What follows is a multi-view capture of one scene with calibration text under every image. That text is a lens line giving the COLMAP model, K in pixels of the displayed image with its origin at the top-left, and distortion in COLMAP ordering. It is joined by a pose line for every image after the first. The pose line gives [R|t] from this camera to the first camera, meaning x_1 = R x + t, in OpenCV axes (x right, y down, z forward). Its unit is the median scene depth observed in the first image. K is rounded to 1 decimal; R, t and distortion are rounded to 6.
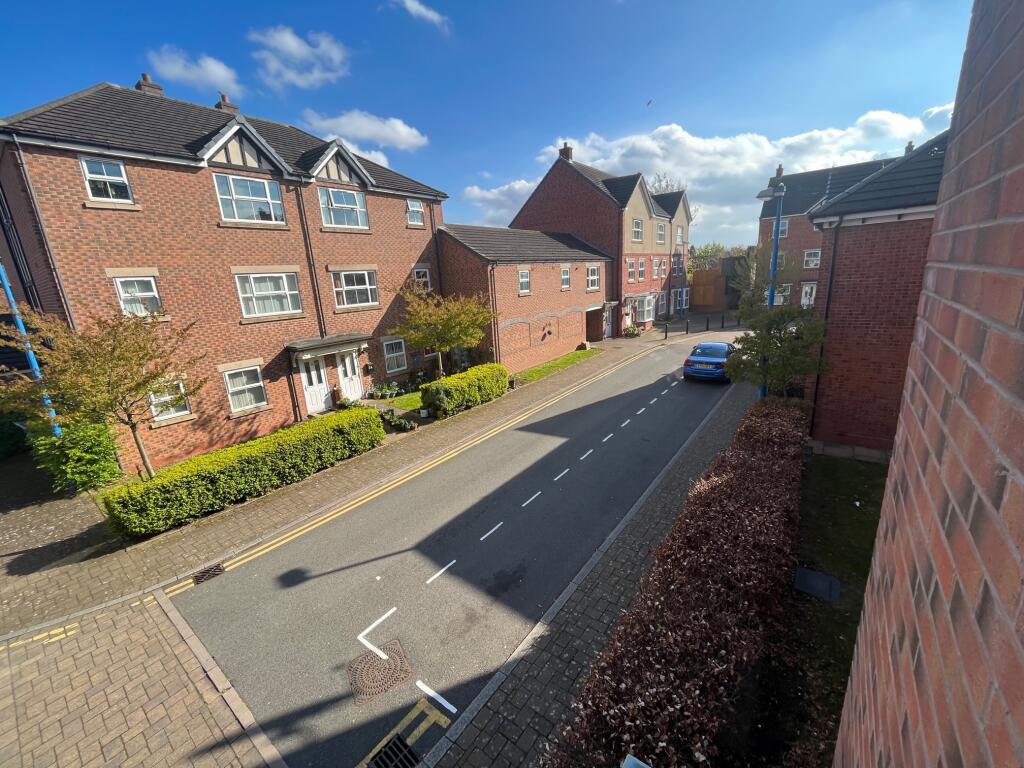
lens RADIAL K [[417.7, 0, 514.0], [0, 417.7, 384.4], [0, 0, 1]] dist [-0.001274, -0.000108]
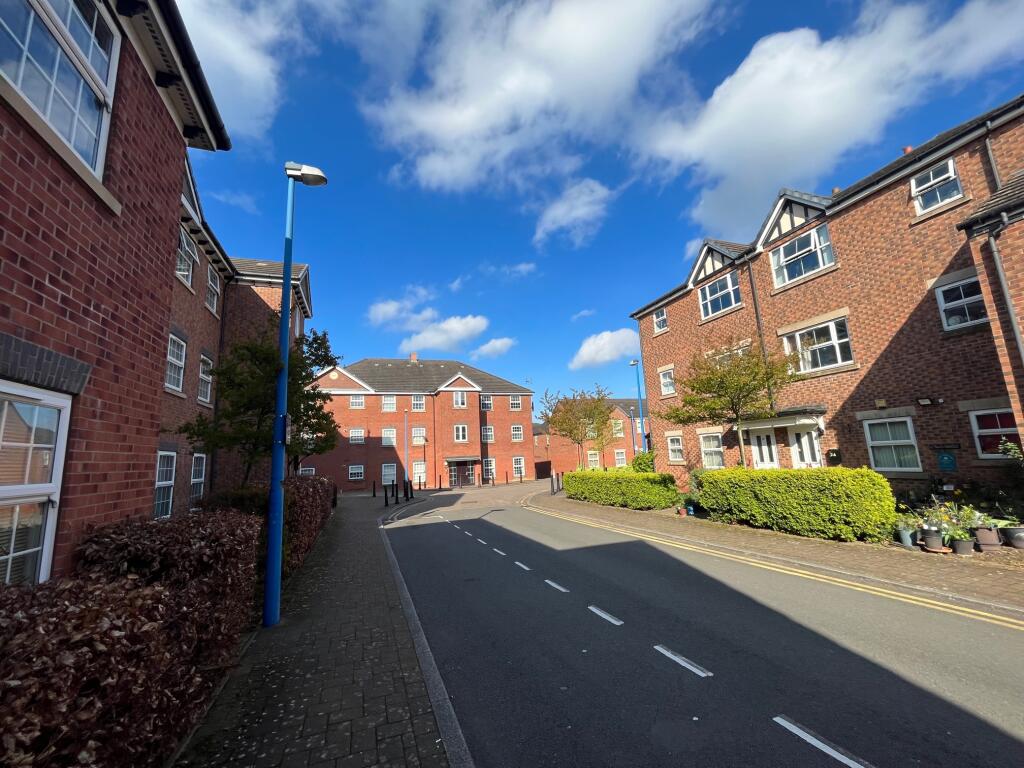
lens RADIAL K [[417.7, 0, 514.0], [0, 417.7, 384.4], [0, 0, 1]] dist [-0.001274, -0.000108]
pose [[-0.539456, -0.055988, -0.840150, 0.748228], [-0.128572, 0.991563, 0.016477, -0.139020], [0.832140, 0.116908, -0.542103, 1.281802]]
